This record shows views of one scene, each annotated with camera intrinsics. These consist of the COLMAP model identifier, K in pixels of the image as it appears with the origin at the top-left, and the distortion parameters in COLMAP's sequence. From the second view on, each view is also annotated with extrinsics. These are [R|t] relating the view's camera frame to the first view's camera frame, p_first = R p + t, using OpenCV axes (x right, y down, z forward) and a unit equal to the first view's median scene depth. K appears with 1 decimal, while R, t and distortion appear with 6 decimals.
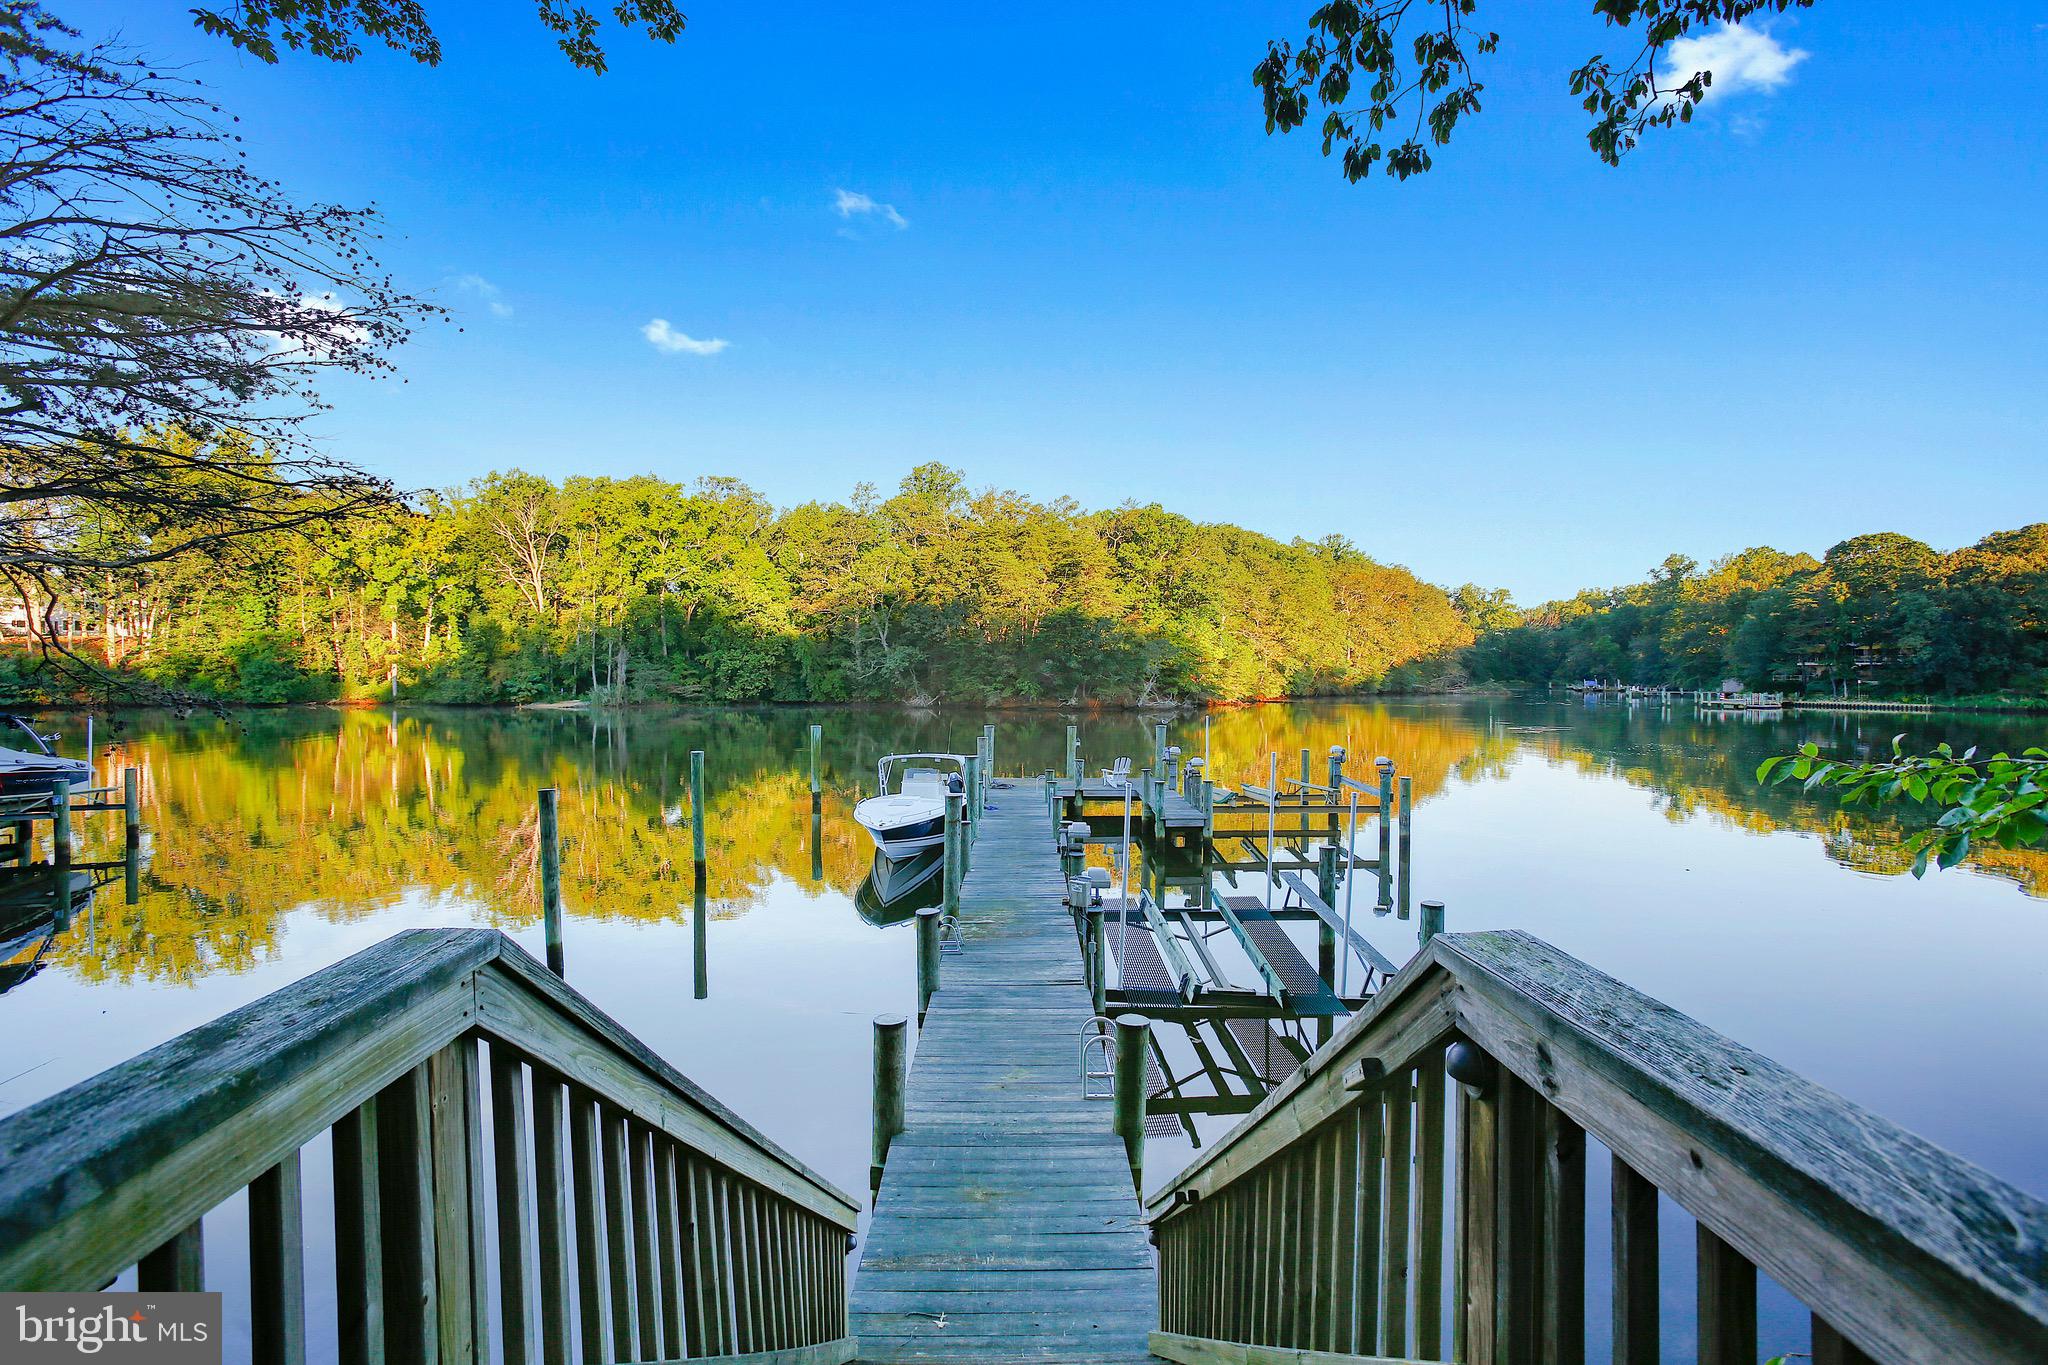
lens RADIAL K [[945.5, 0, 1023.2], [0, 945.5, 677.1], [0, 0, 1]] dist [-0.058336, 0.019792]
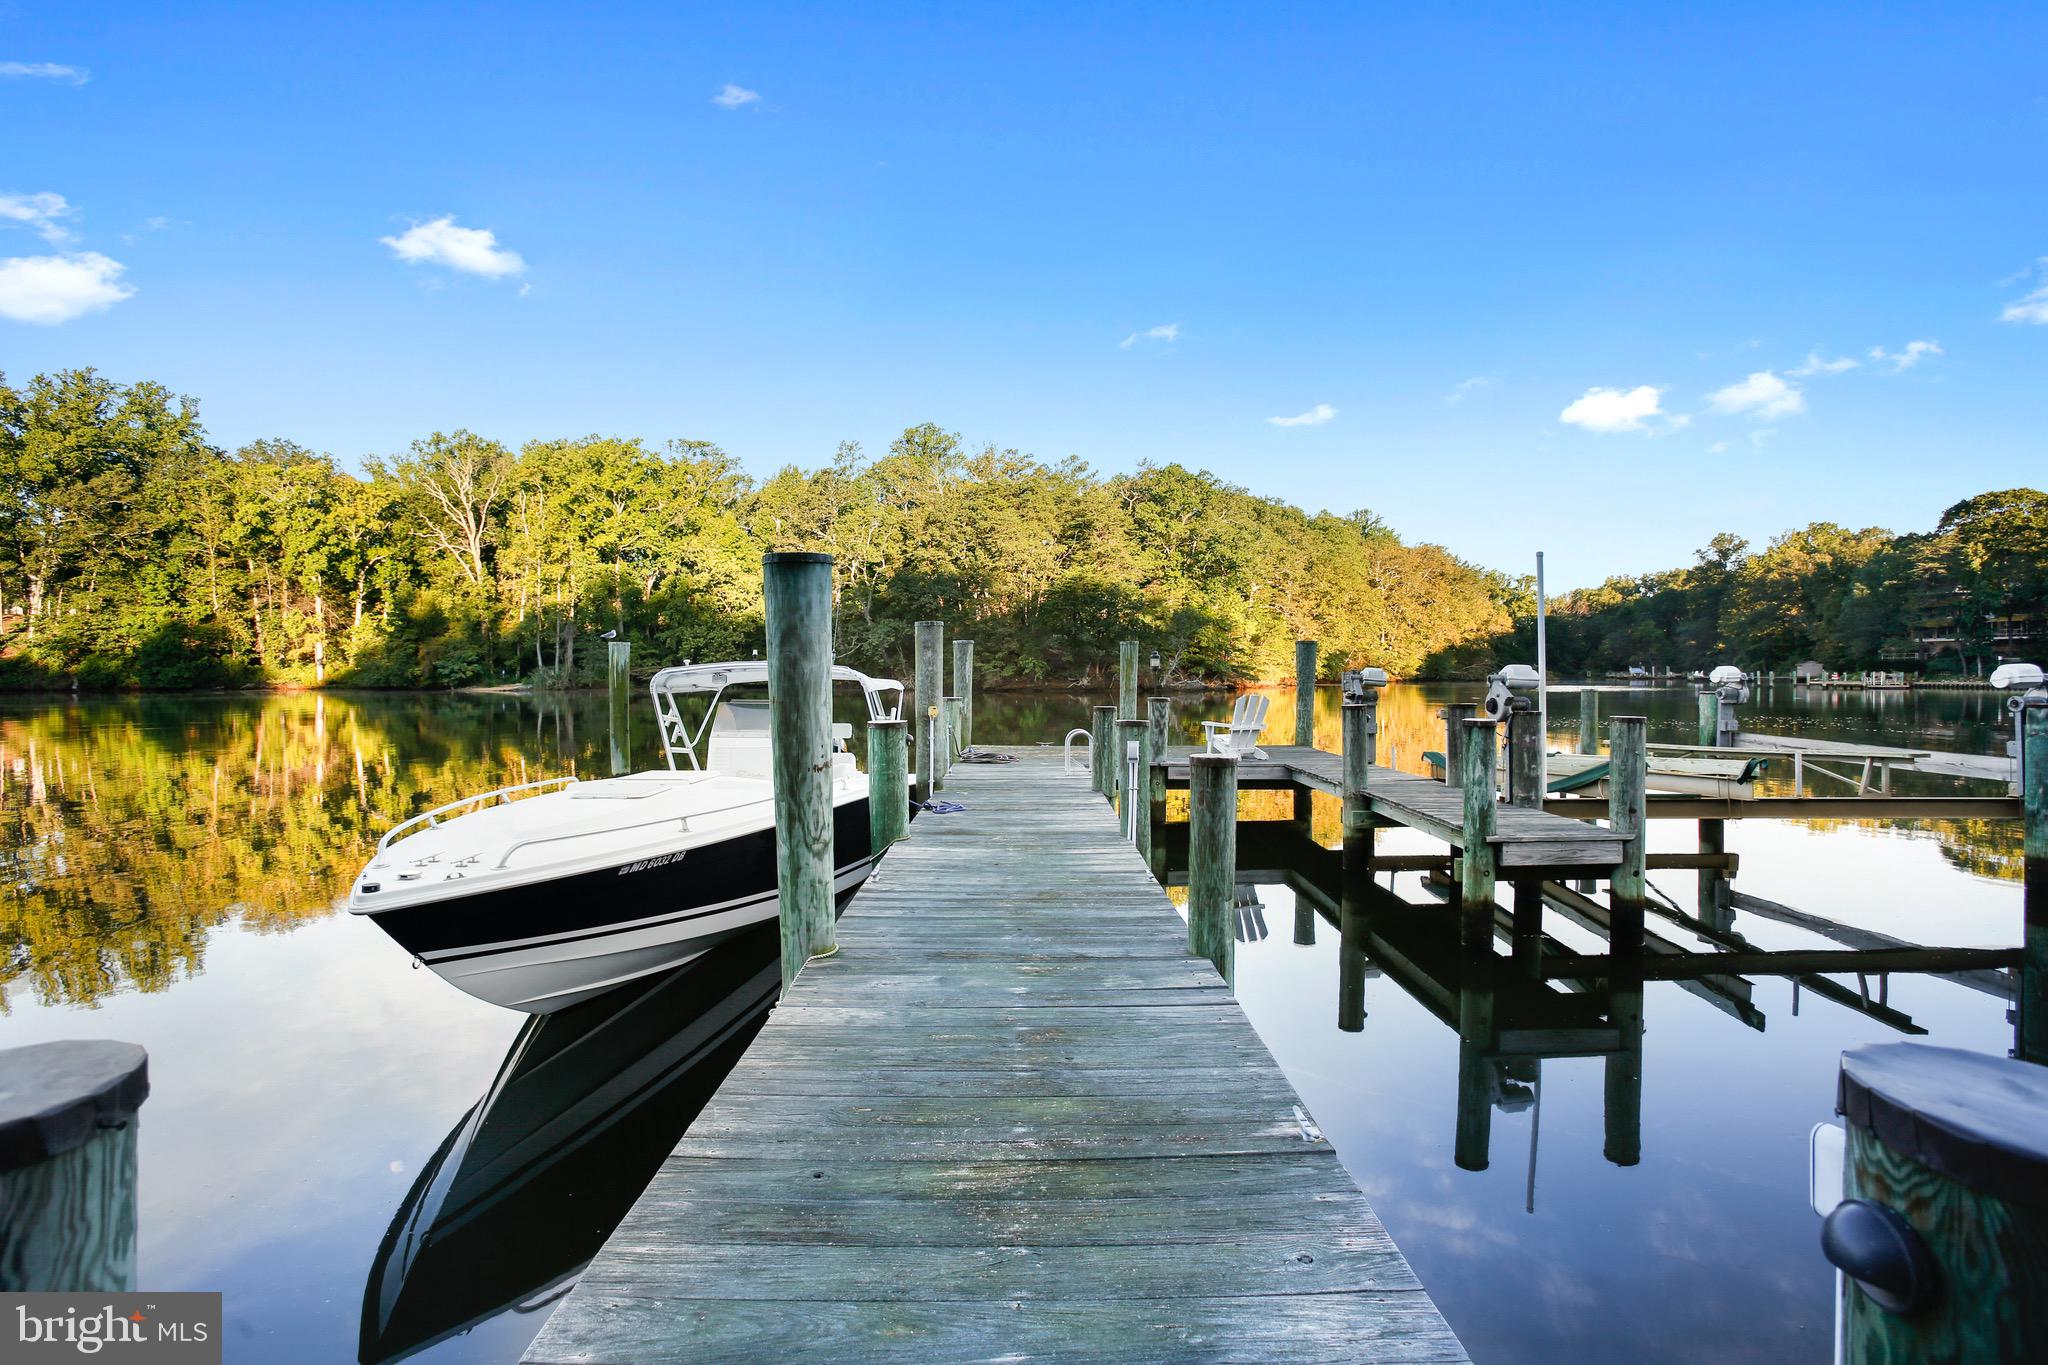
lens RADIAL K [[945.5, 0, 1025.9], [0, 945.5, 686.8], [0, 0, 1]] dist [-0.058336, 0.019792]
pose [[0.999999, -0.001067, -0.000145, -0.000727], [0.001069, 0.999911, 0.013319, 0.016618], [0.000131, -0.013320, 0.999911, 0.121945]]
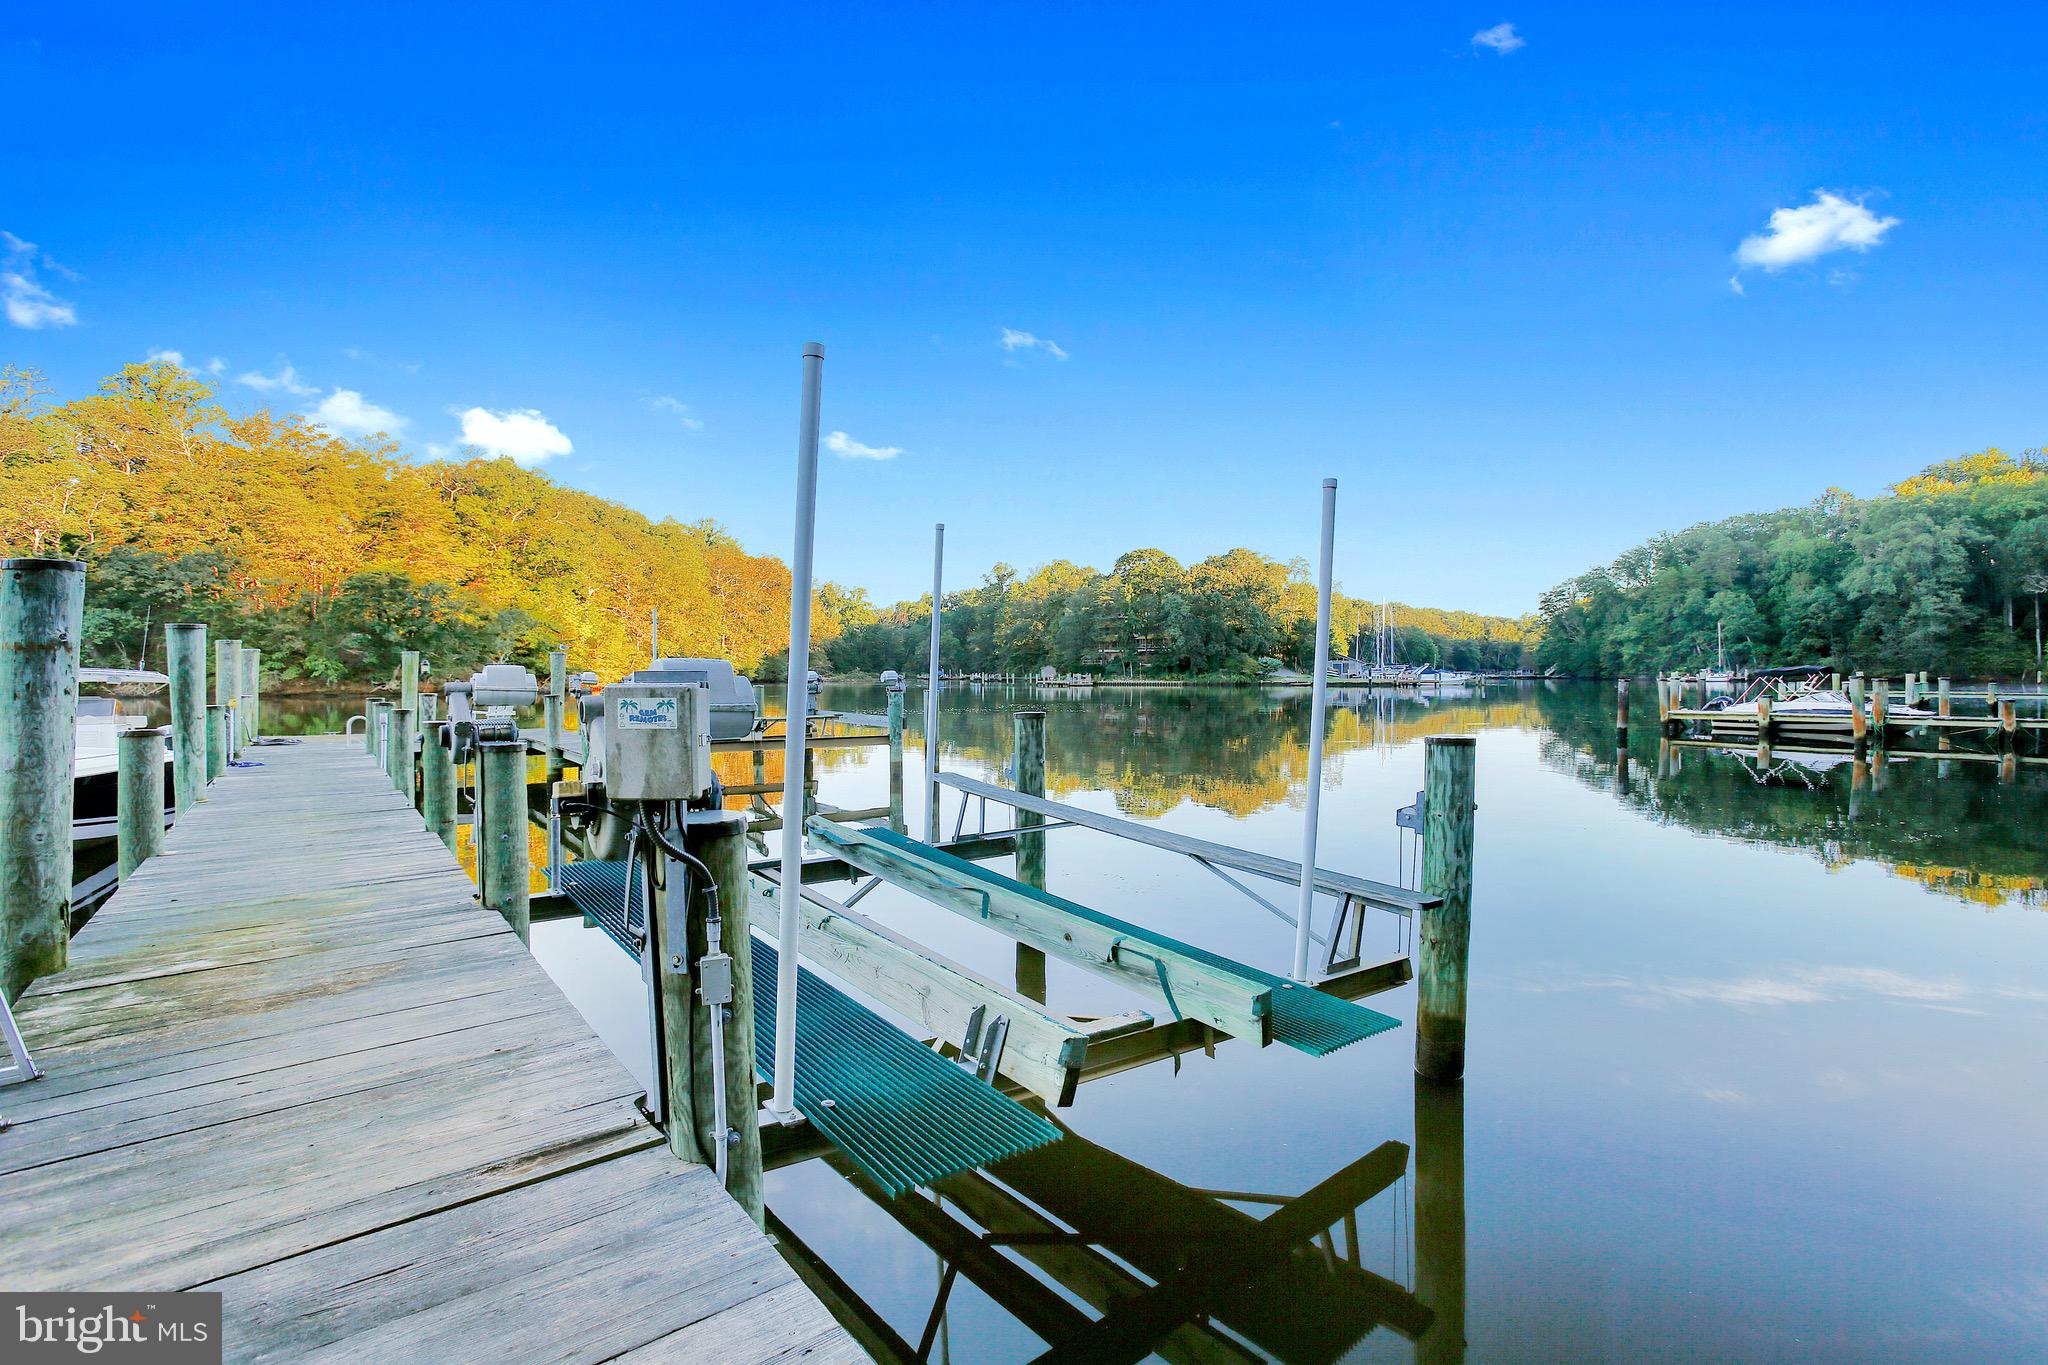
lens RADIAL K [[945.5, 0, 1025.2], [0, 945.5, 676.1], [0, 0, 1]] dist [-0.058336, 0.019792]
pose [[0.791534, -0.003522, 0.611115, -0.000372], [0.003673, 0.999993, 0.001006, 0.016691], [-0.611114, 0.001448, 0.791542, 0.060497]]
